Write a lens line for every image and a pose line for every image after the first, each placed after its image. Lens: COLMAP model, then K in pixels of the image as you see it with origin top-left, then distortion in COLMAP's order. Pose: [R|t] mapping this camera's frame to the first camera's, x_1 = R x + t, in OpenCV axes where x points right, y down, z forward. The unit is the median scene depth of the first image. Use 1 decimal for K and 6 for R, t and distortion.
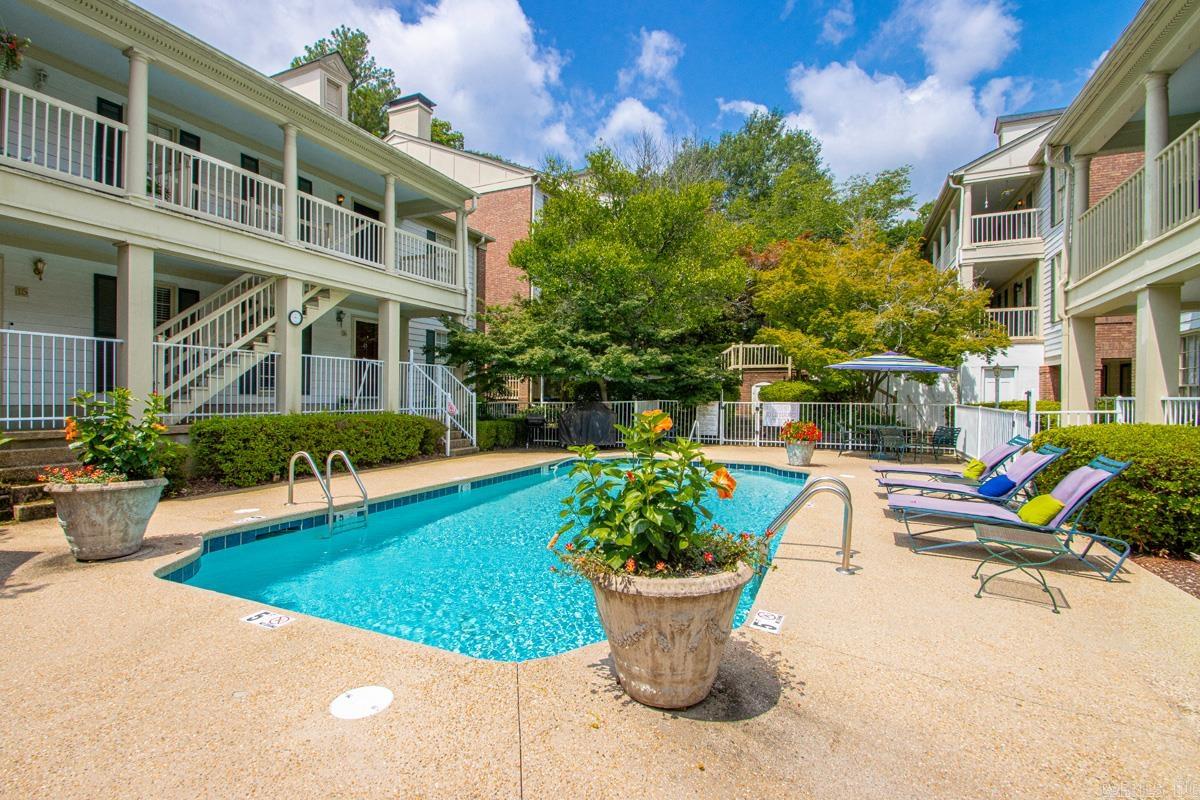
lens RADIAL K [[575.9, 0, 592.3], [0, 575.9, 393.1], [0, 0, 1]] dist [0.015696, -0.018709]
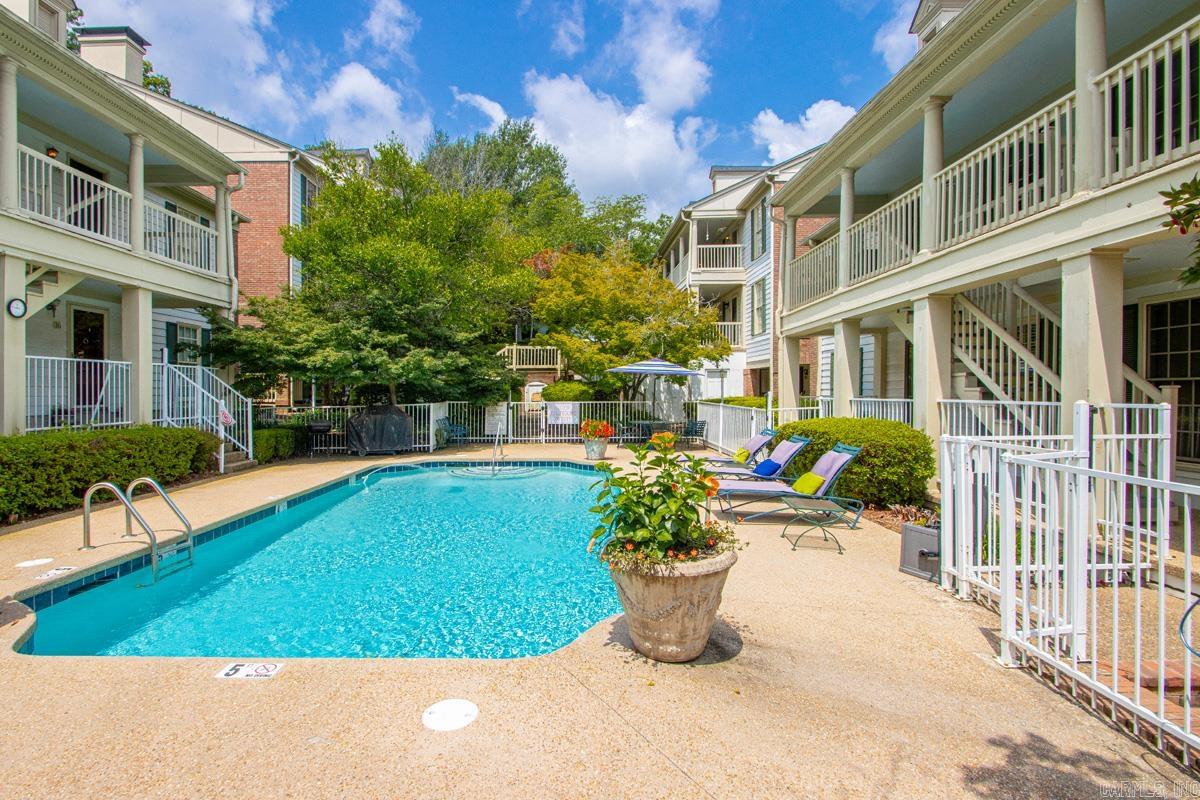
lens RADIAL K [[575.9, 0, 592.3], [0, 575.9, 393.1], [0, 0, 1]] dist [0.015696, -0.018709]
pose [[0.904085, -0.011814, 0.427189, -0.106244], [0.008311, 0.999915, 0.010064, -0.013044], [-0.427272, -0.005549, 0.904106, -0.015087]]
